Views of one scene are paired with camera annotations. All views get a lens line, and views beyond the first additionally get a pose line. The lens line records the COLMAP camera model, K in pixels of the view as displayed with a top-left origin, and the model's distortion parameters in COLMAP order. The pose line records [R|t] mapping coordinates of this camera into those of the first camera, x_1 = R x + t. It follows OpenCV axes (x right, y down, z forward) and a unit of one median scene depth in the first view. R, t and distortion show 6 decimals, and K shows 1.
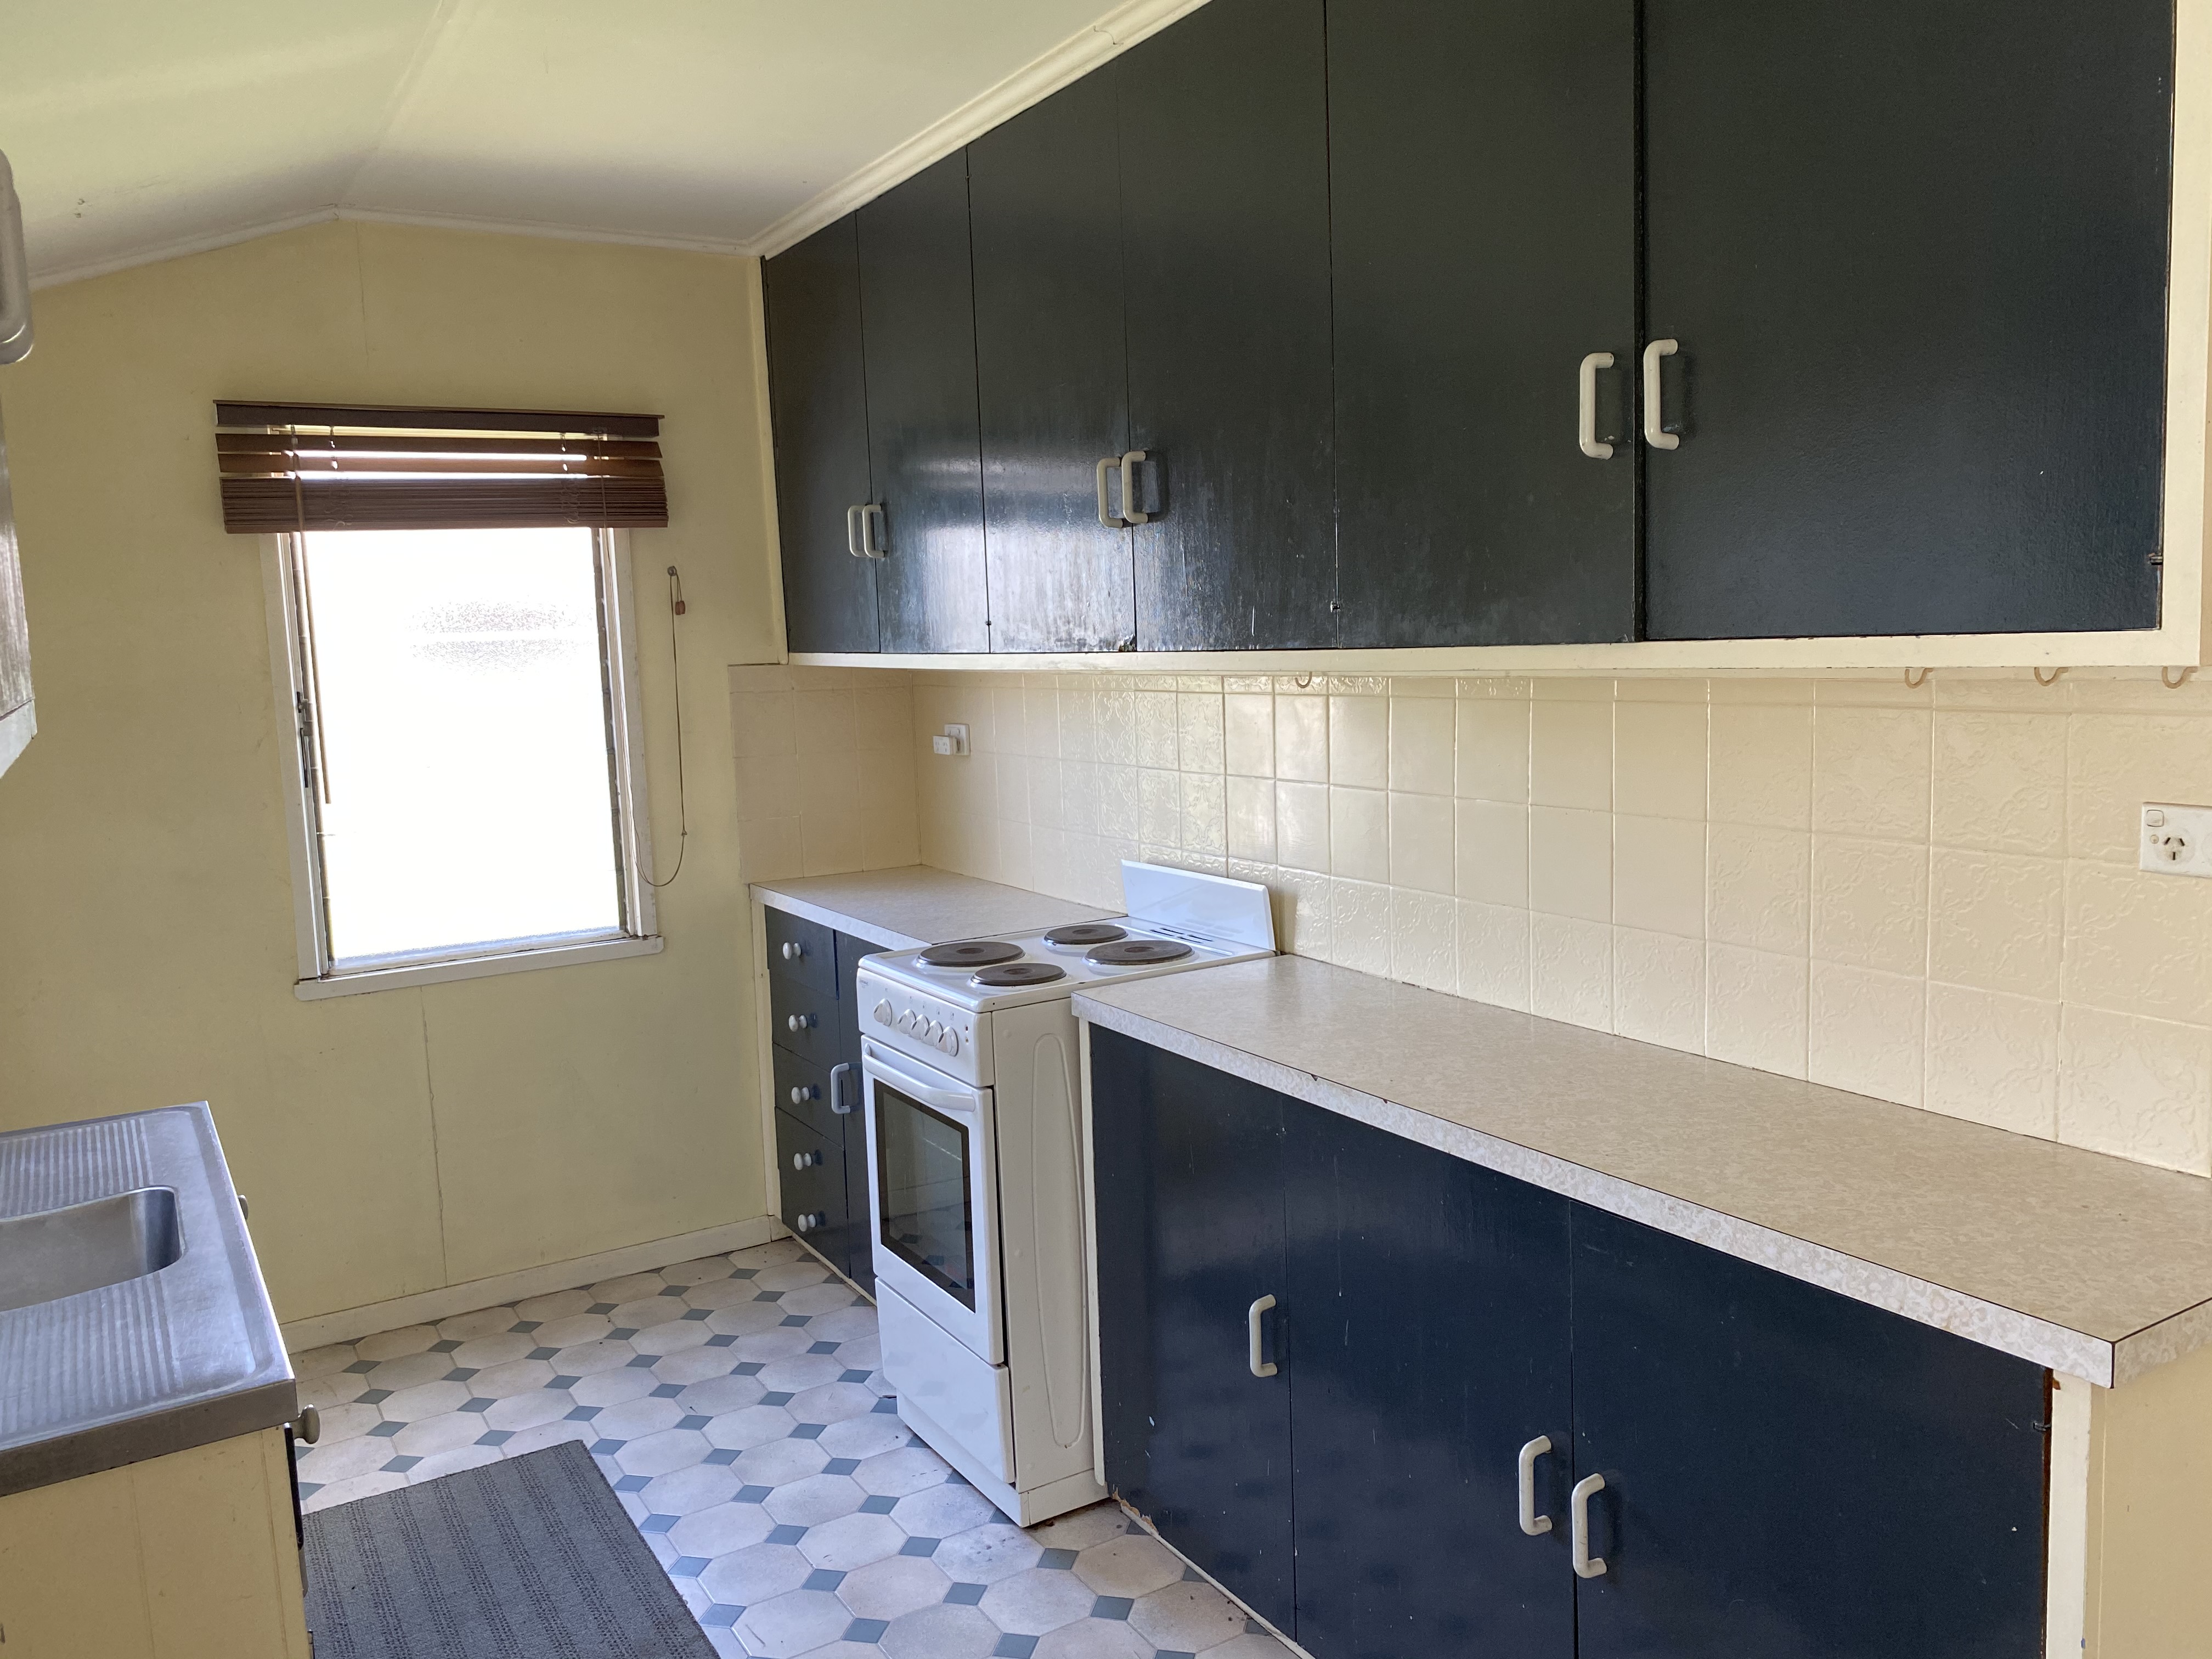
lens RADIAL K [[1755.8, 0, 1106.0], [0, 1755.8, 829.5], [0, 0, 1]] dist [0.048946, -0.005707]
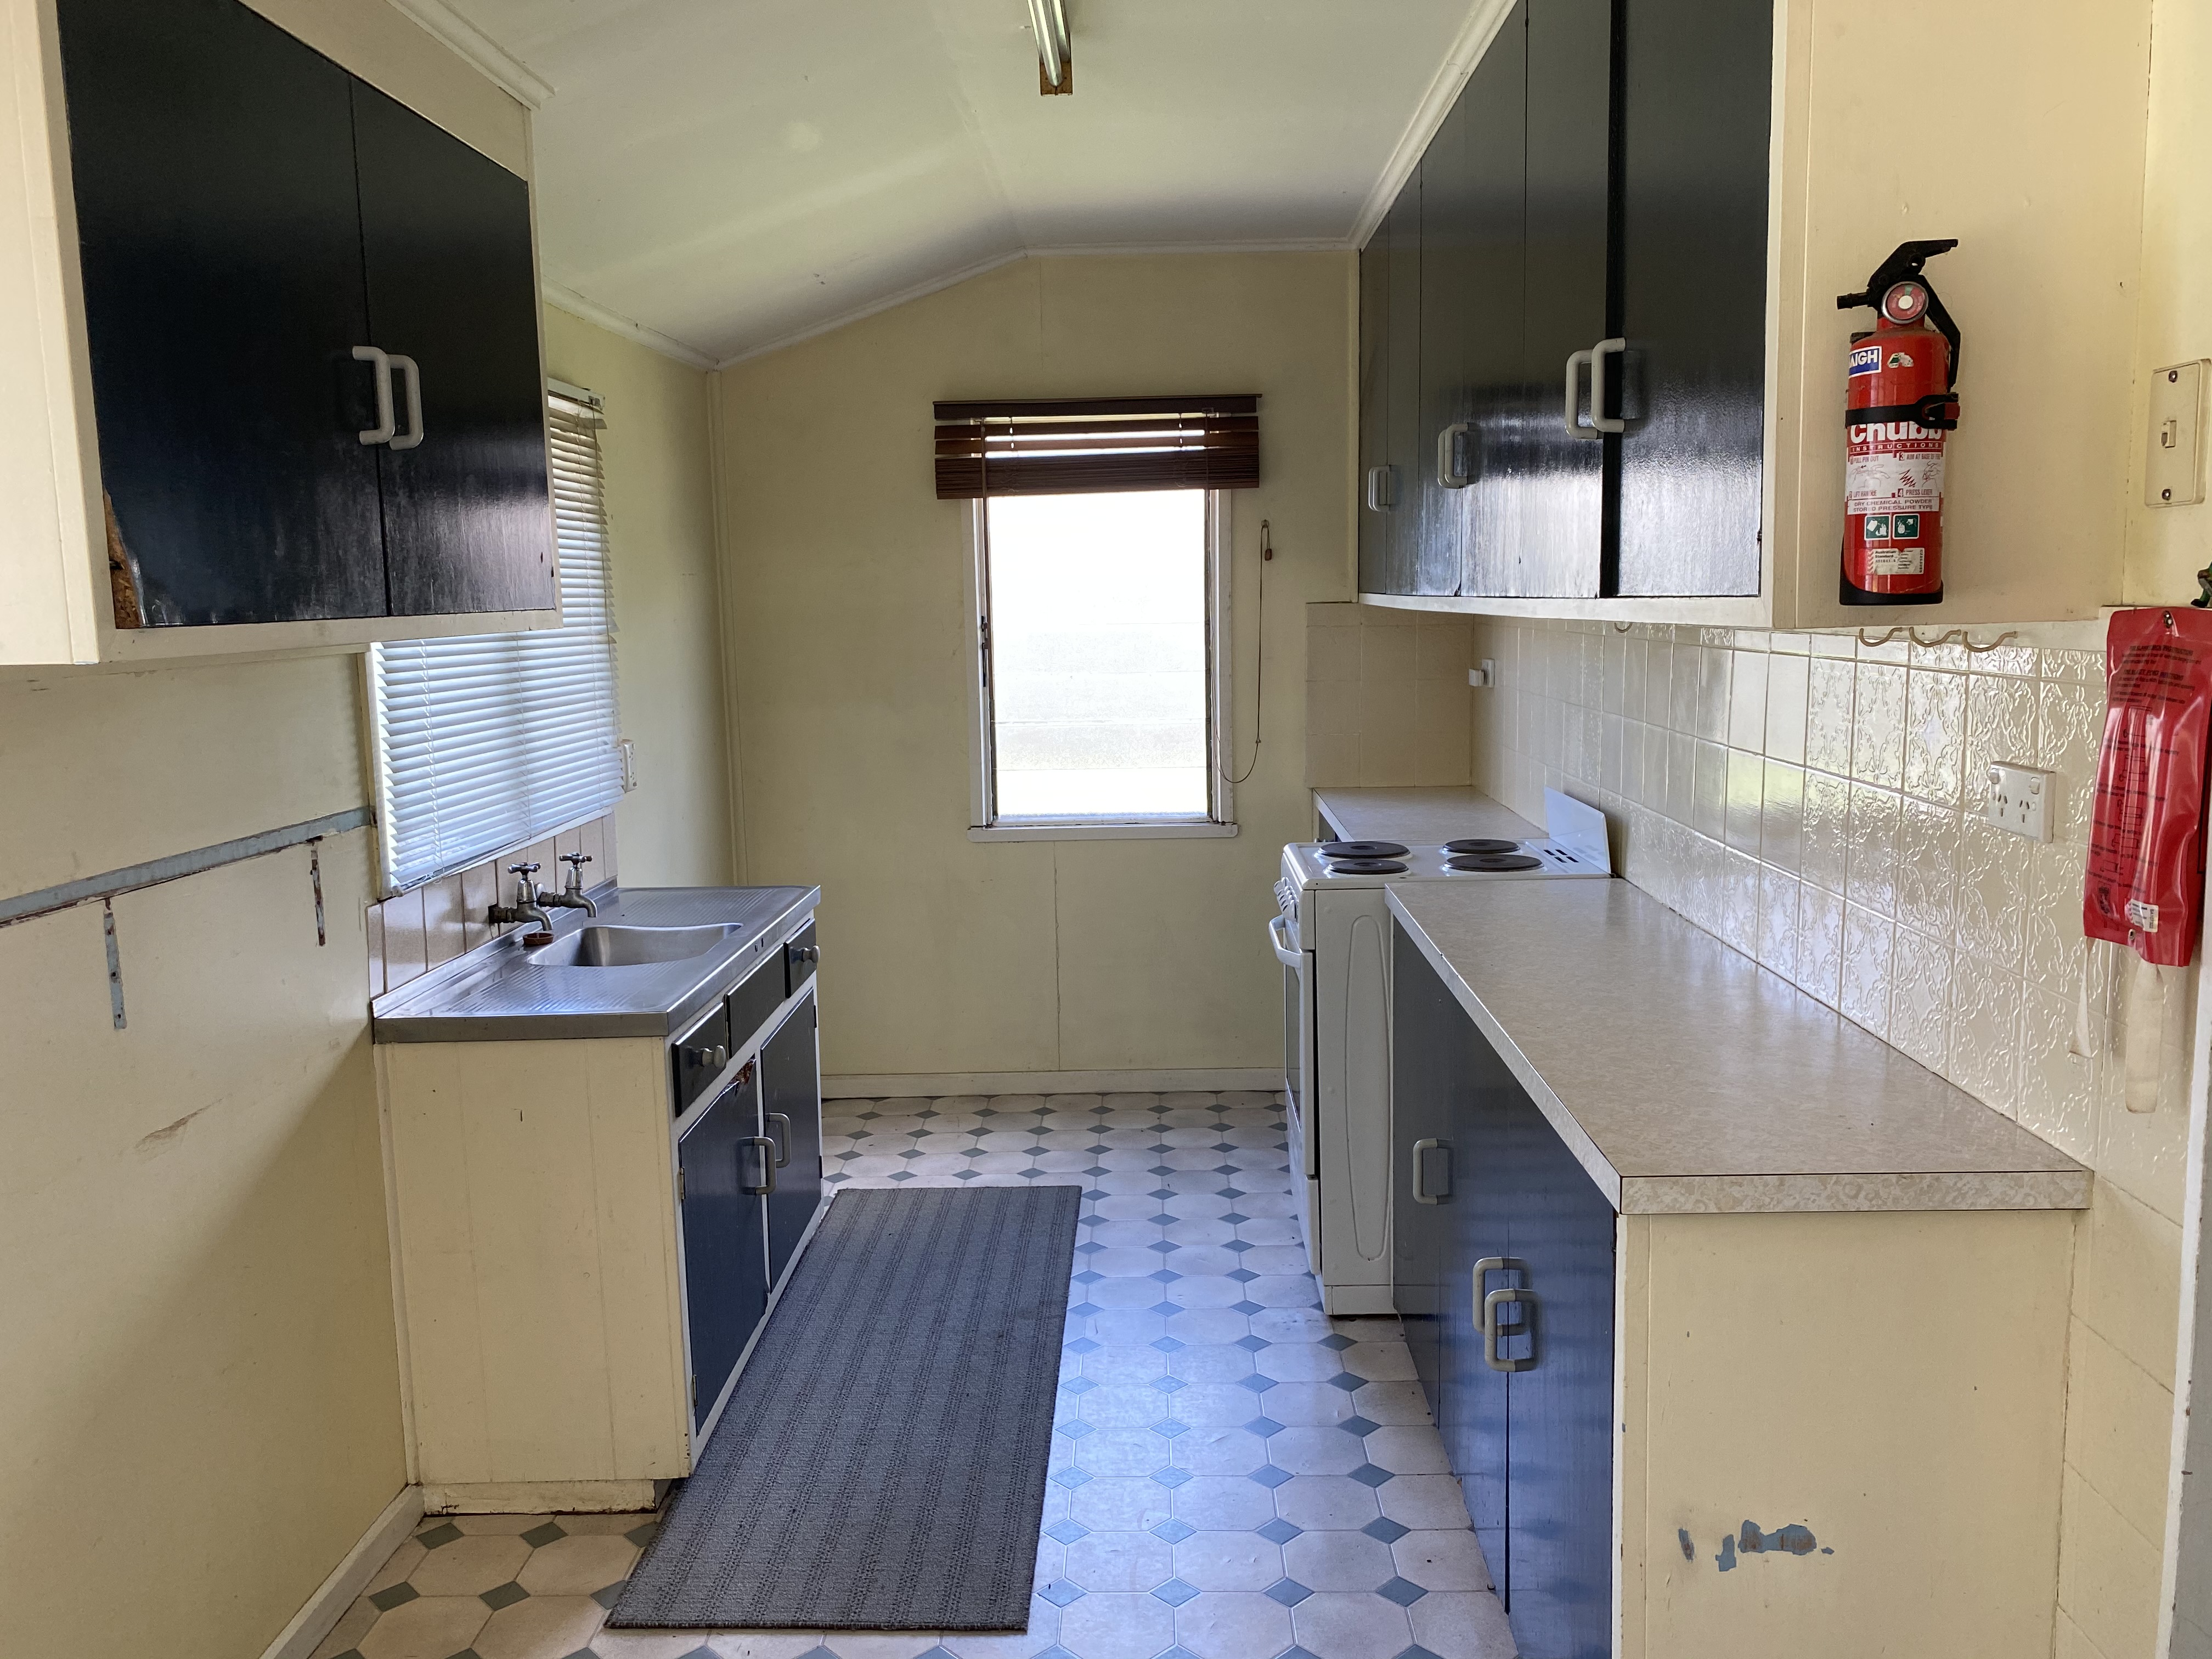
lens RADIAL K [[1737.3, 0, 1106.0], [0, 1737.3, 829.5], [0, 0, 1]] dist [0.156840, -0.001194]
pose [[0.848070, 0.094266, -0.521433, 0.340385], [-0.074900, 0.995494, 0.058150, 0.000698], [0.524565, -0.010260, 0.851309, -0.091941]]
